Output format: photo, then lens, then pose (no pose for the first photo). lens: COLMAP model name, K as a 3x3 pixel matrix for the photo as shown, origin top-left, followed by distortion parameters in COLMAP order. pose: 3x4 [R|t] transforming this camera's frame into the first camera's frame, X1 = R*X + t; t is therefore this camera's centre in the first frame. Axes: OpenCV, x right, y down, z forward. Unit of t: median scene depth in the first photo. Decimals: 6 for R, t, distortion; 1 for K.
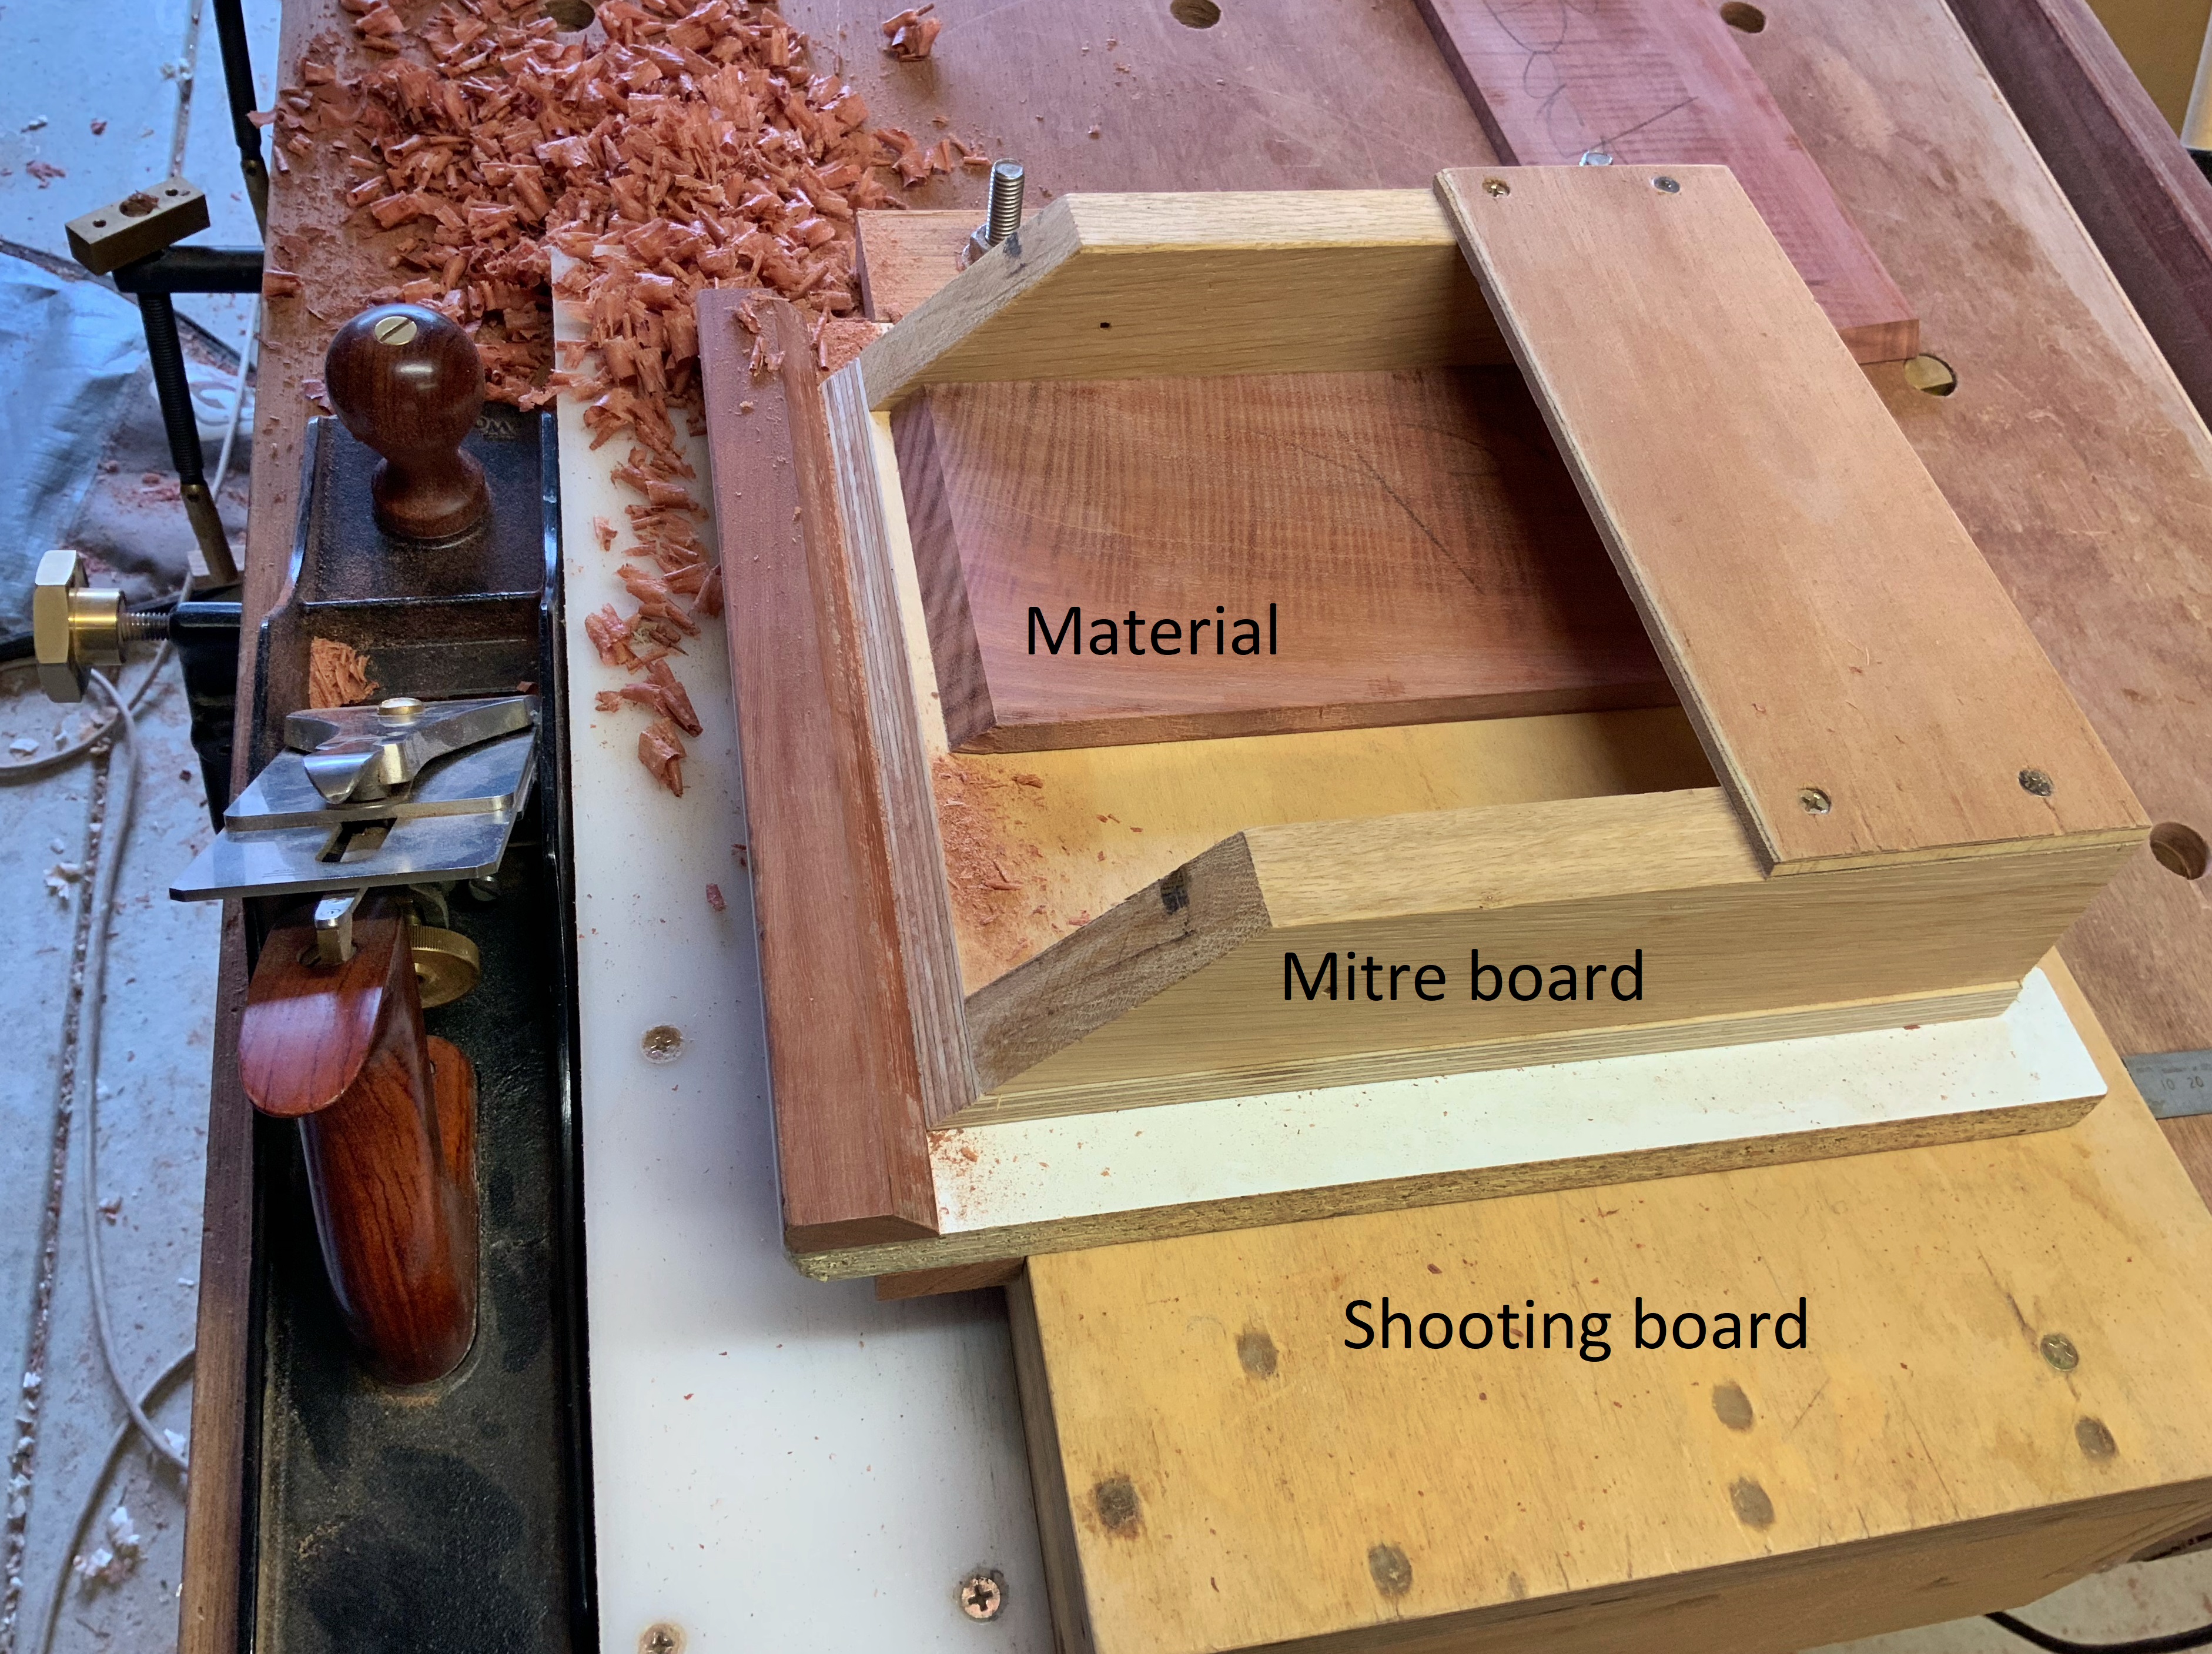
lens RADIAL K [[1864.4, 0, 1108.5], [0, 1864.4, 808.6], [0, 0, 1]] dist [0.014670, -0.044326]
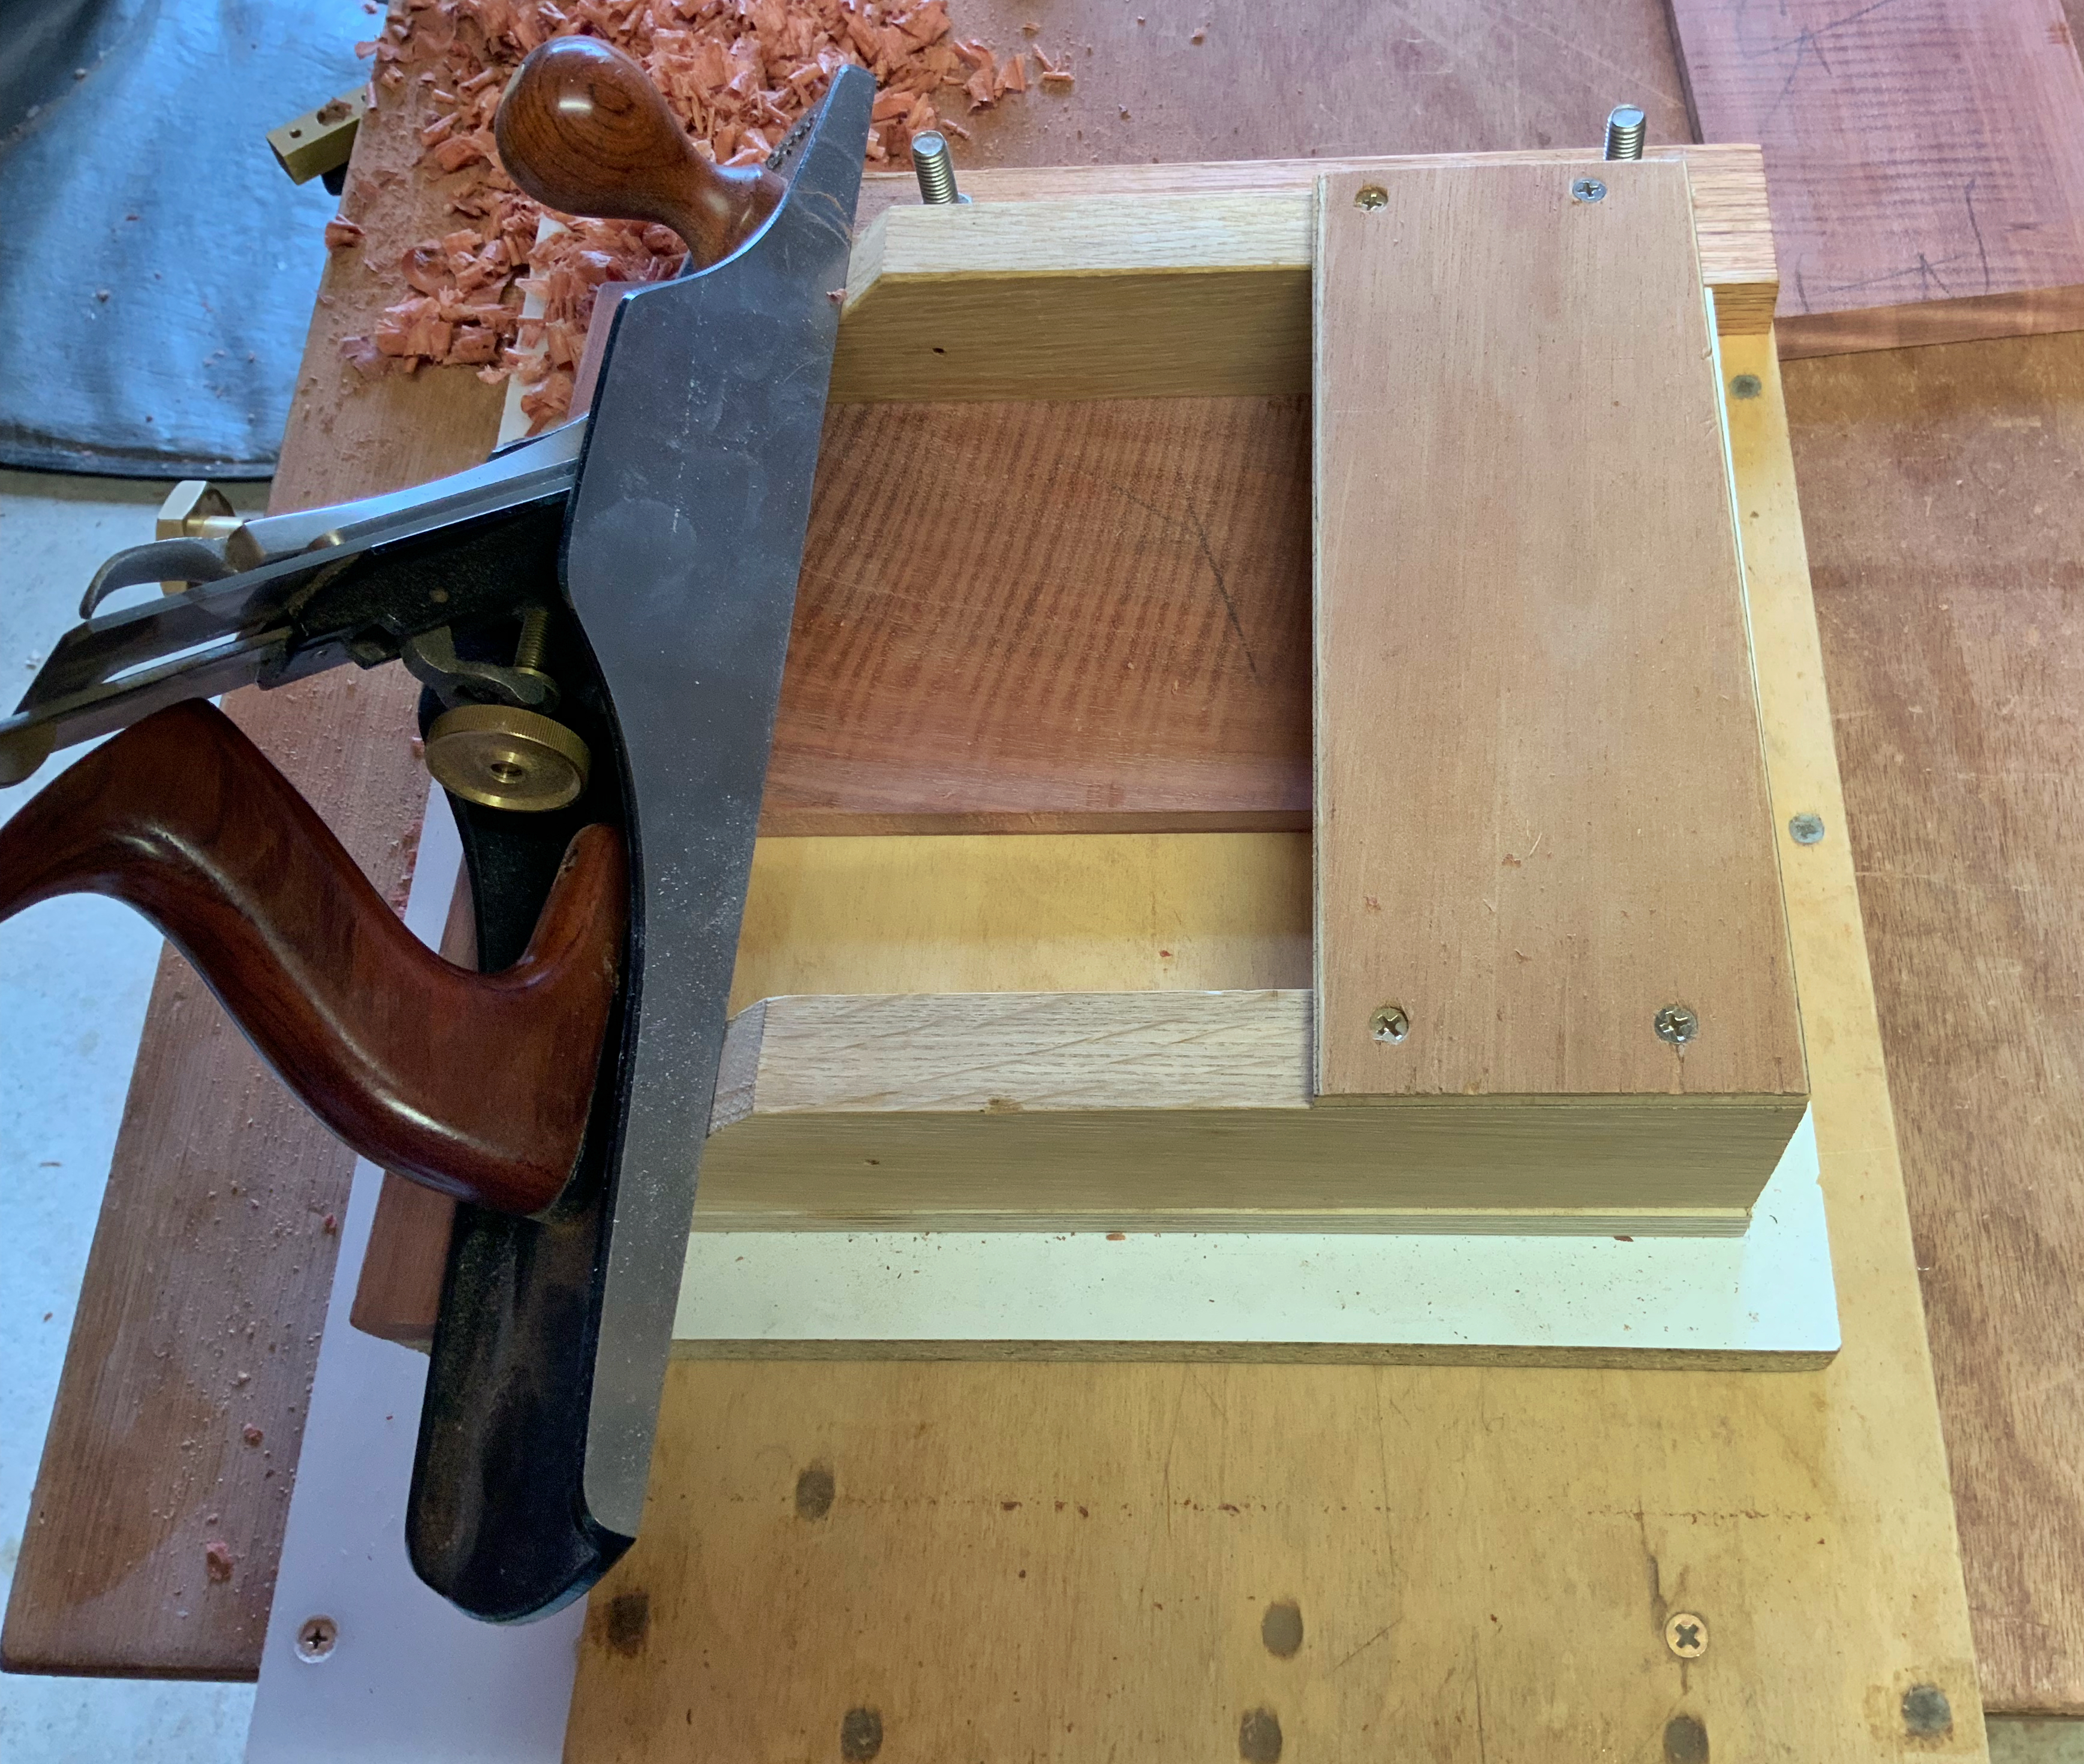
lens RADIAL K [[1923.0, 0, 1215.8], [0, 1923.0, 888.1], [0, 0, 1]] dist [0.007948, -0.046292]
pose [[0.963846, 0.099502, -0.247184, 0.334962], [-0.059747, 0.984744, 0.163430, -0.137237], [0.259675, -0.142753, 0.955087, 0.075682]]
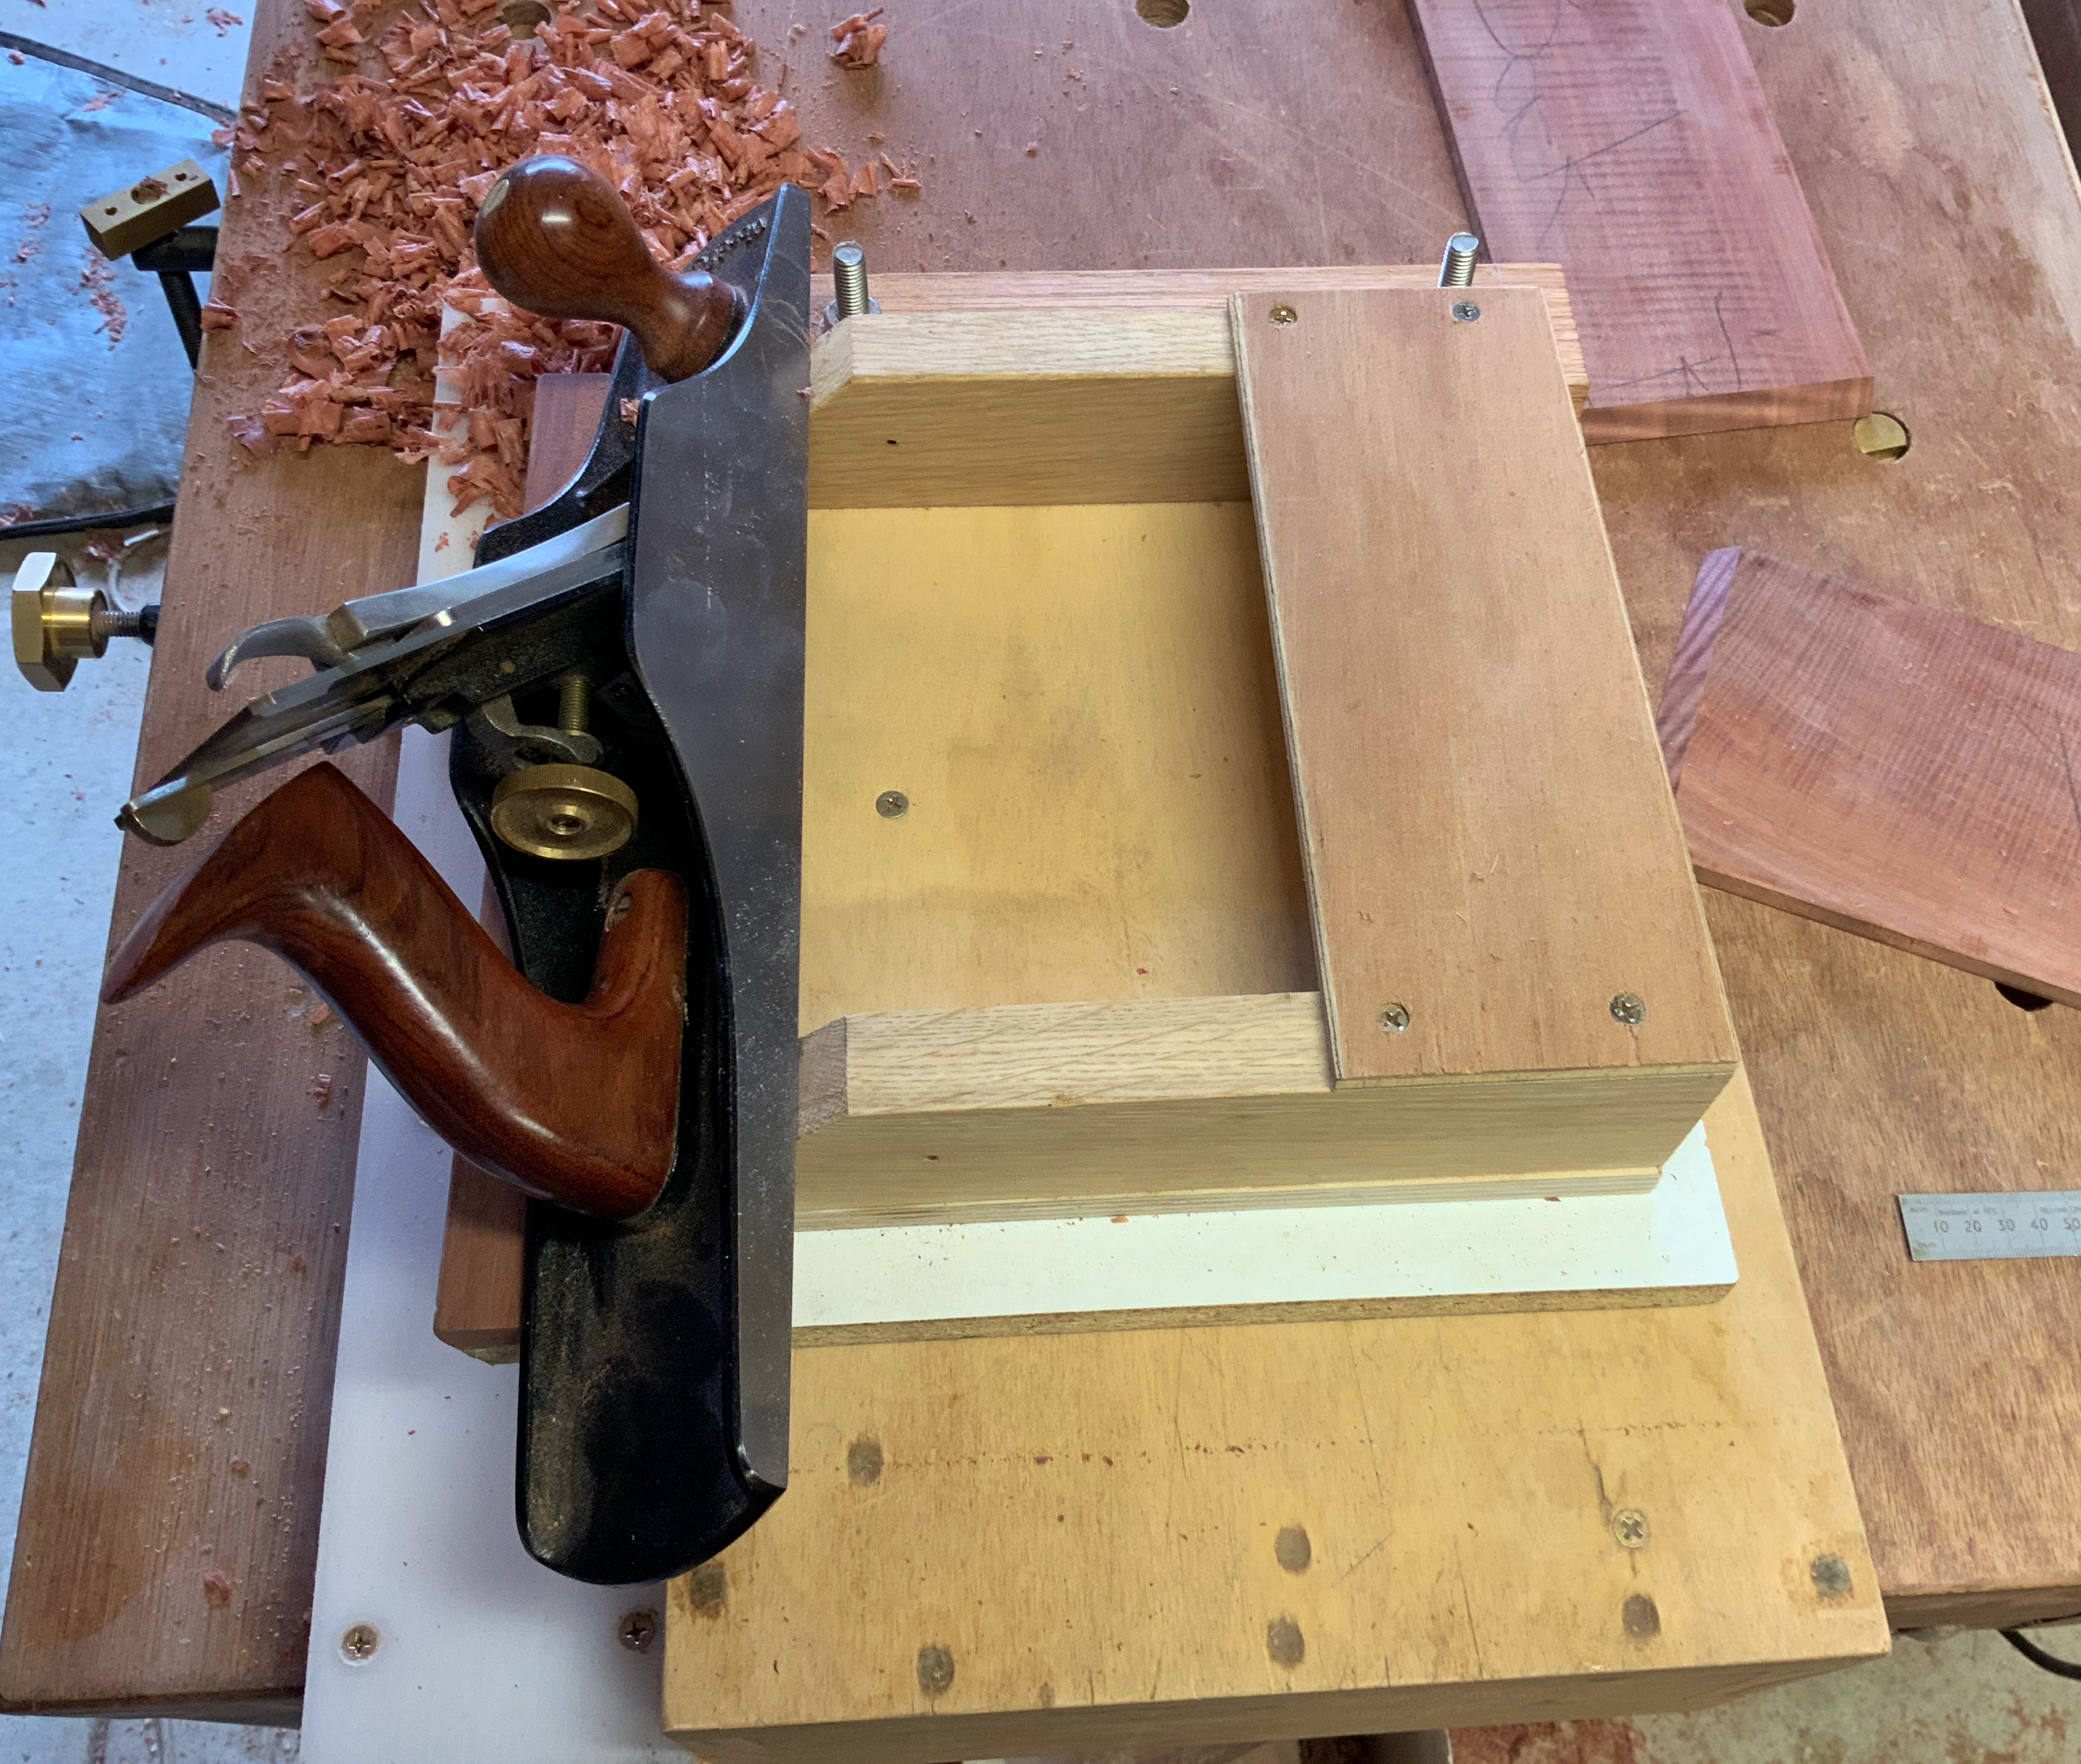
lens RADIAL K [[1920.2, 0, 1104.5], [0, 1920.2, 878.2], [0, 0, 1]] dist [0.007948, -0.046292]
pose [[0.990474, 0.067086, -0.120256, 0.221195], [-0.052013, 0.990872, 0.124369, -0.134889], [0.127502, -0.116929, 0.984922, -0.050064]]
